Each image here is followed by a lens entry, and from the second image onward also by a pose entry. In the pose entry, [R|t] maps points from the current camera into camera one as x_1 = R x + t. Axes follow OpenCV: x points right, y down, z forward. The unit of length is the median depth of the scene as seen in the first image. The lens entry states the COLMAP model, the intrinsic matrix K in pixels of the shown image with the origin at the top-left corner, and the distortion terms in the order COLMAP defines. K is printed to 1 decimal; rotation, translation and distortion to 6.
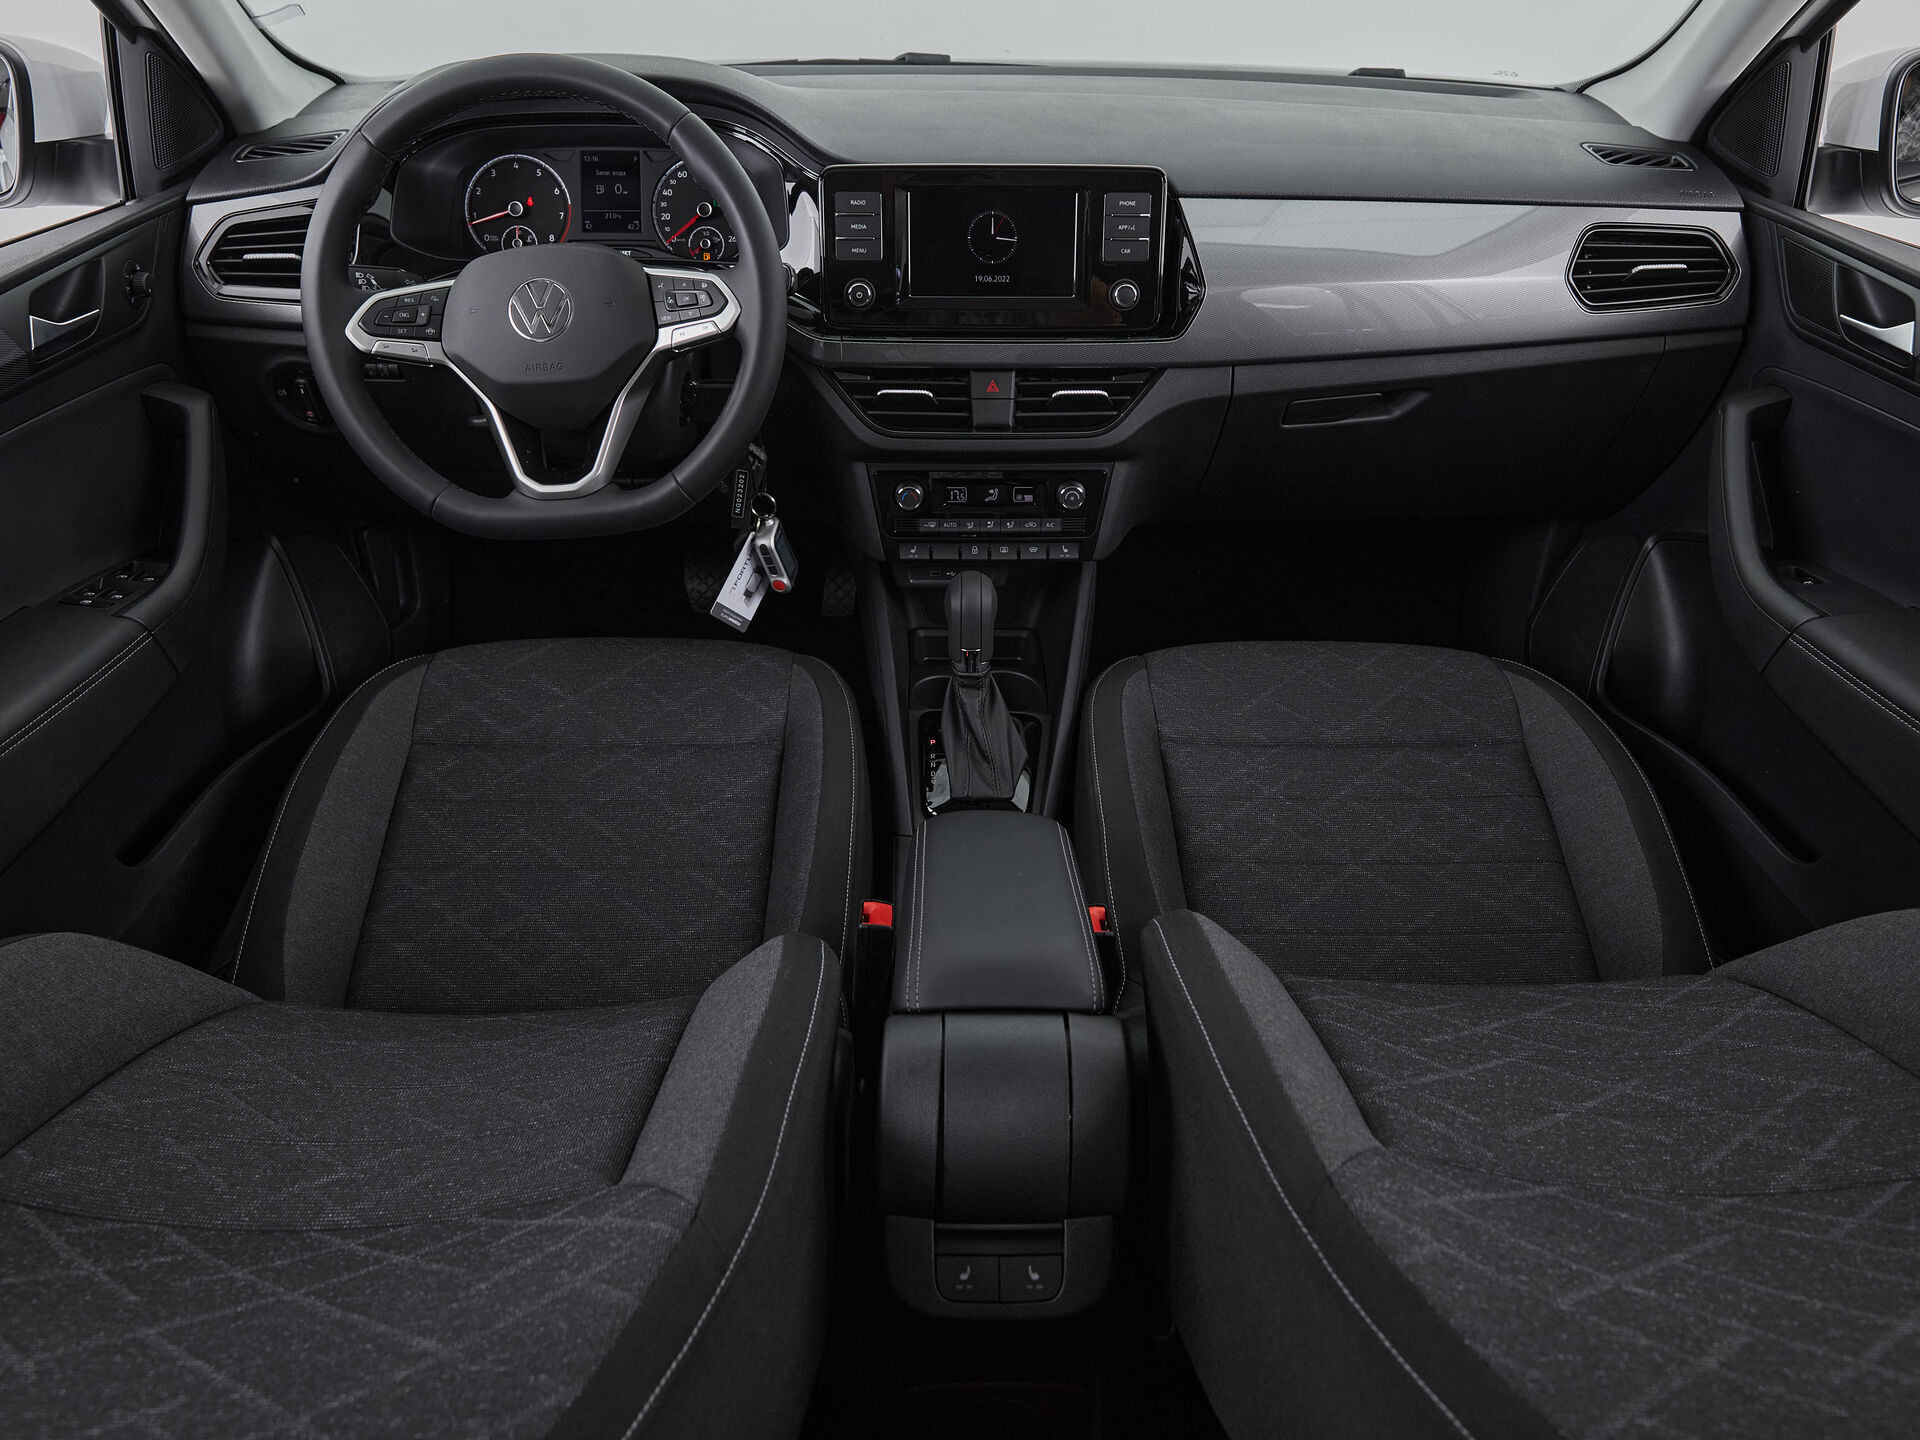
lens RADIAL K [[1286.0, 0, 960.0], [0, 1286.0, 720.0], [0, 0, 1]] dist [0.003522, -0.003626]
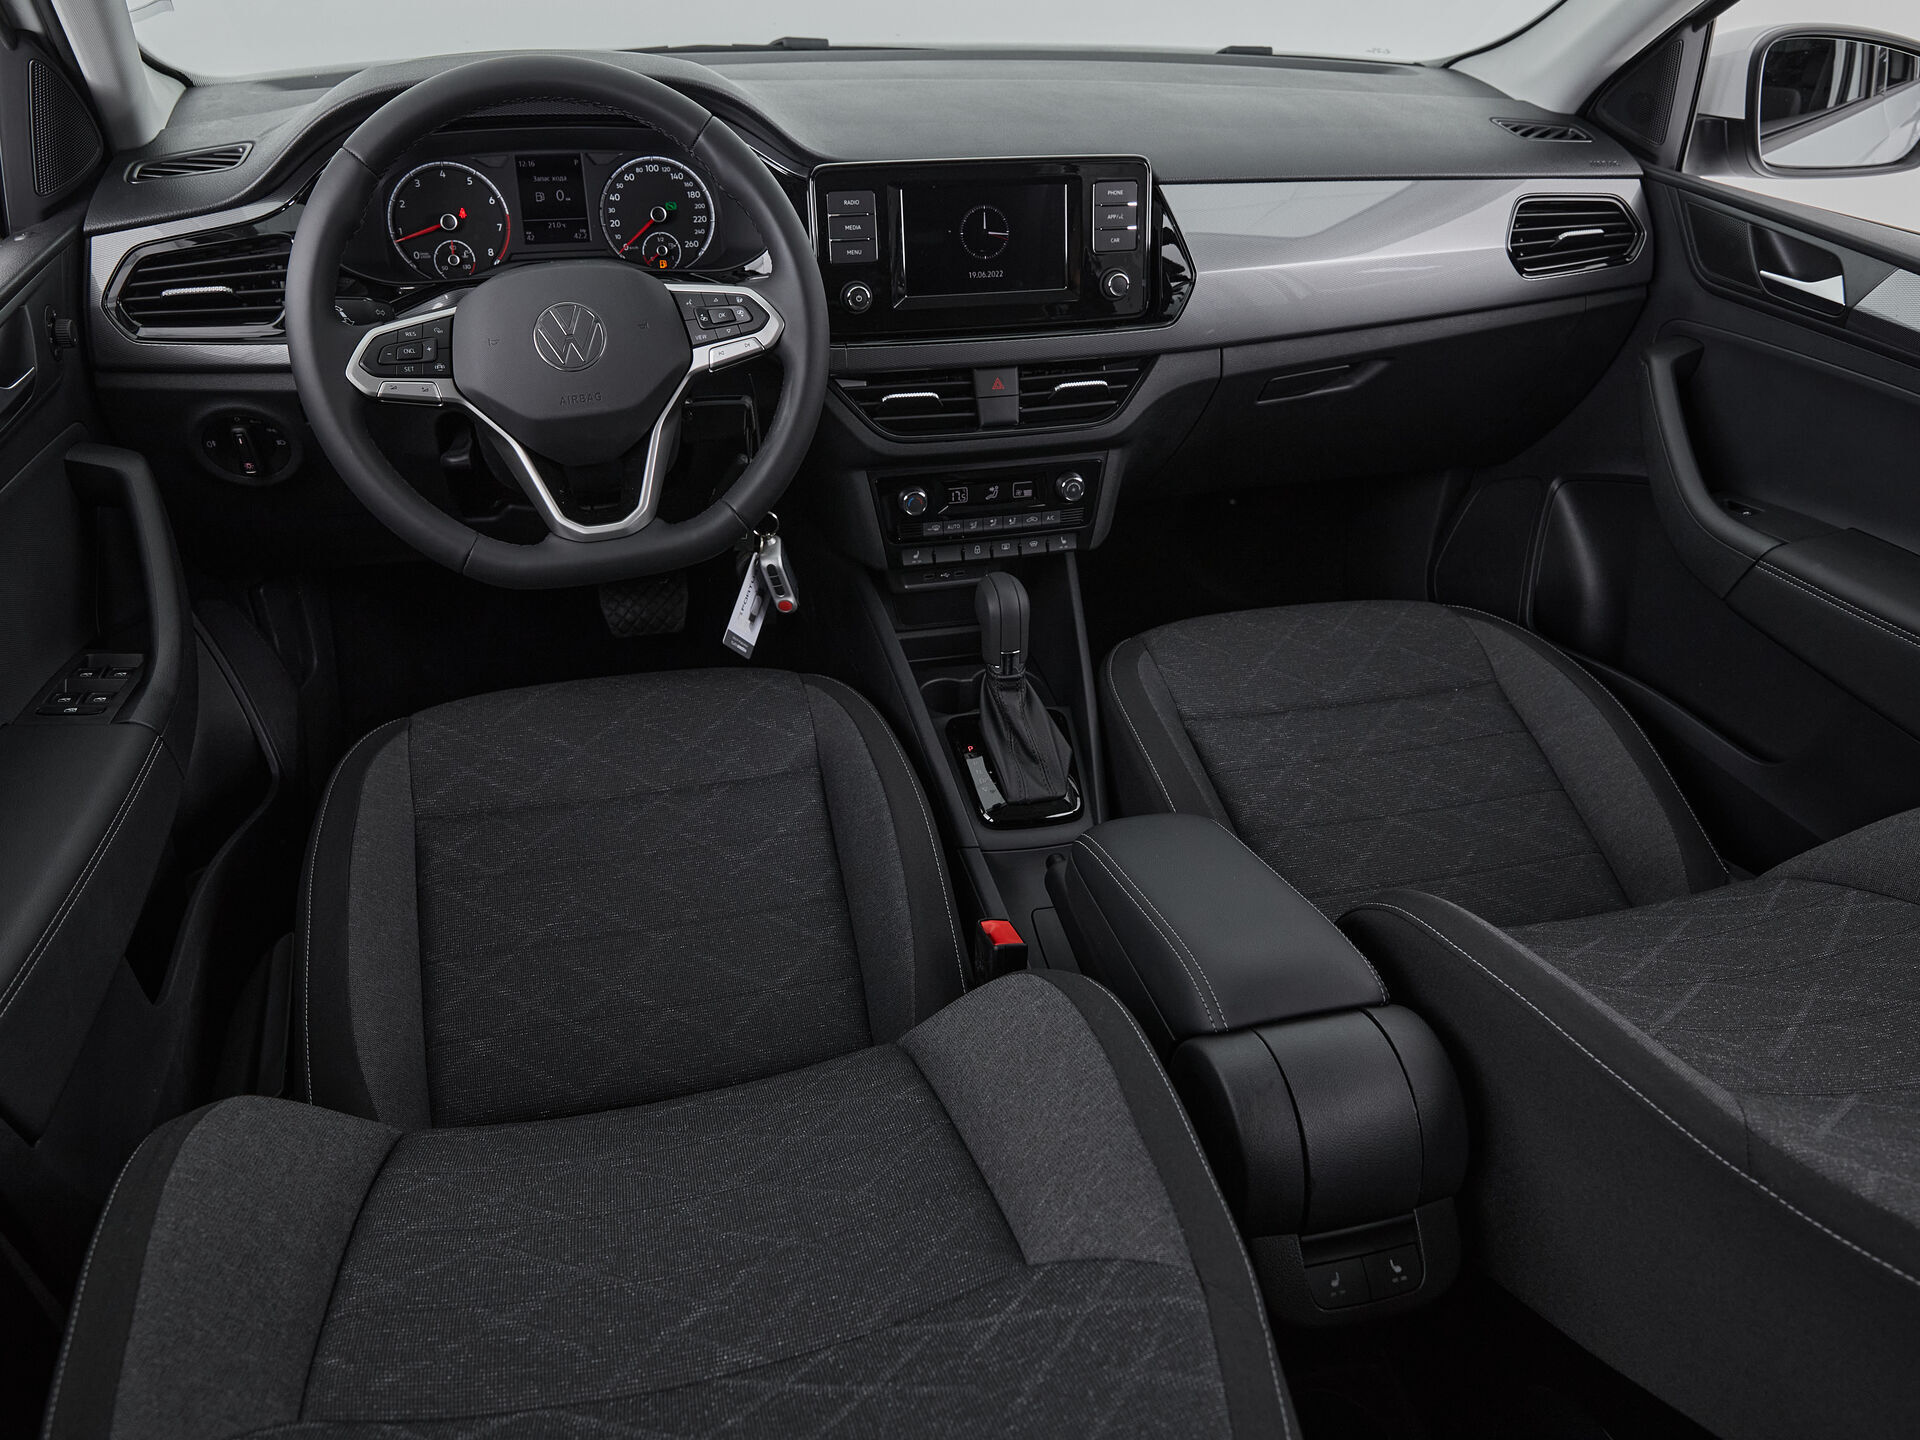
lens RADIAL K [[1286.0, 0, 960.0], [0, 1286.0, 720.0], [0, 0, 1]] dist [0.003522, -0.003626]
pose [[0.974376, -0.116480, 0.192413, -0.222492], [0.112464, 0.993150, 0.031705, -0.037896], [-0.194788, -0.009253, 0.980802, 0.035672]]
